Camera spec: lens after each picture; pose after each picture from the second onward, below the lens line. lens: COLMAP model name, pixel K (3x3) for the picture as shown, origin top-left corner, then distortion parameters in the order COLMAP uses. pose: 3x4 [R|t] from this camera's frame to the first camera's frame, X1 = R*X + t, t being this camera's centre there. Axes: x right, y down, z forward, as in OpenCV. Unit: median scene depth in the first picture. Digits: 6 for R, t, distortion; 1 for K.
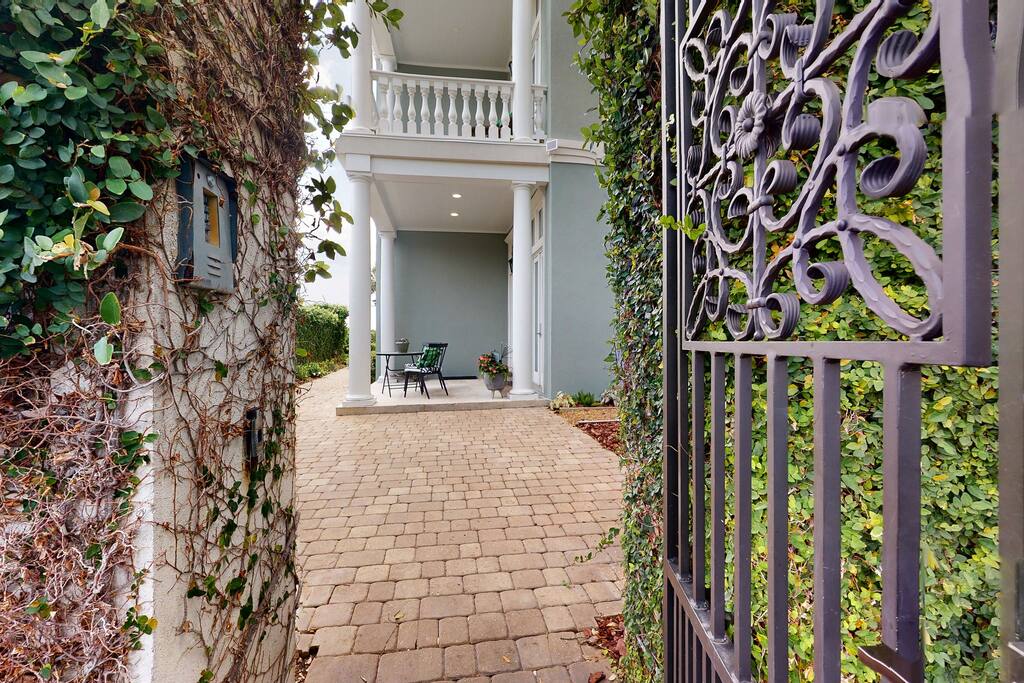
lens RADIAL K [[446.1, 0, 514.0], [0, 446.1, 344.0], [0, 0, 1]] dist [0.000478, 0.000150]
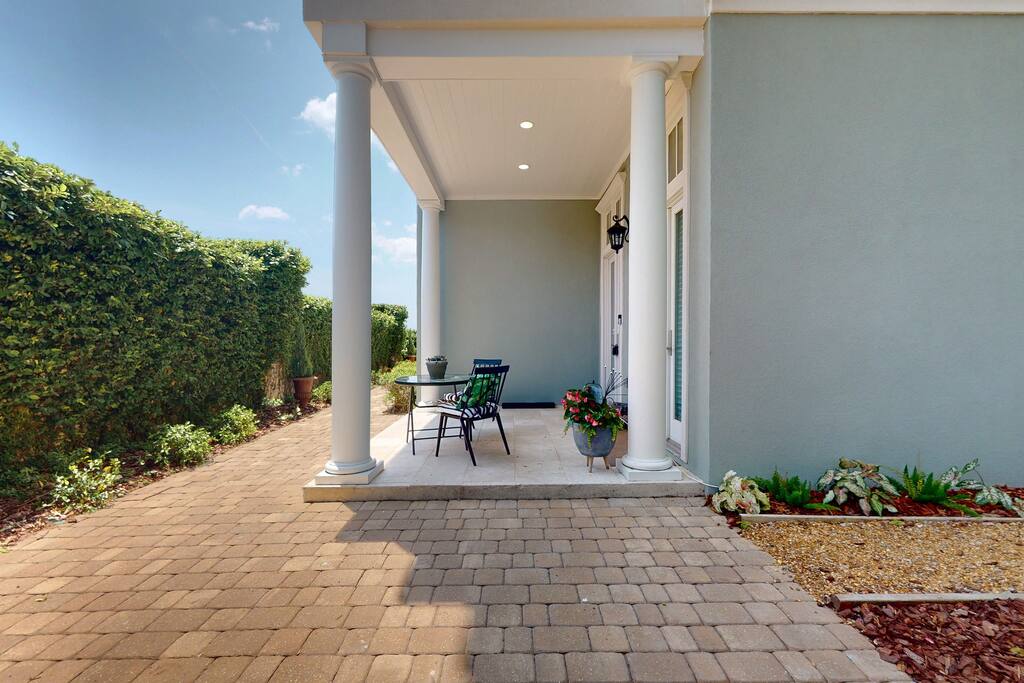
lens RADIAL K [[446.1, 0, 514.0], [0, 446.1, 344.0], [0, 0, 1]] dist [0.000478, 0.000150]
pose [[0.988415, 0.004728, -0.151705, -0.057003], [-0.004720, 0.999989, 0.000415, -0.031210], [0.151705, 0.000305, 0.988426, 0.450717]]
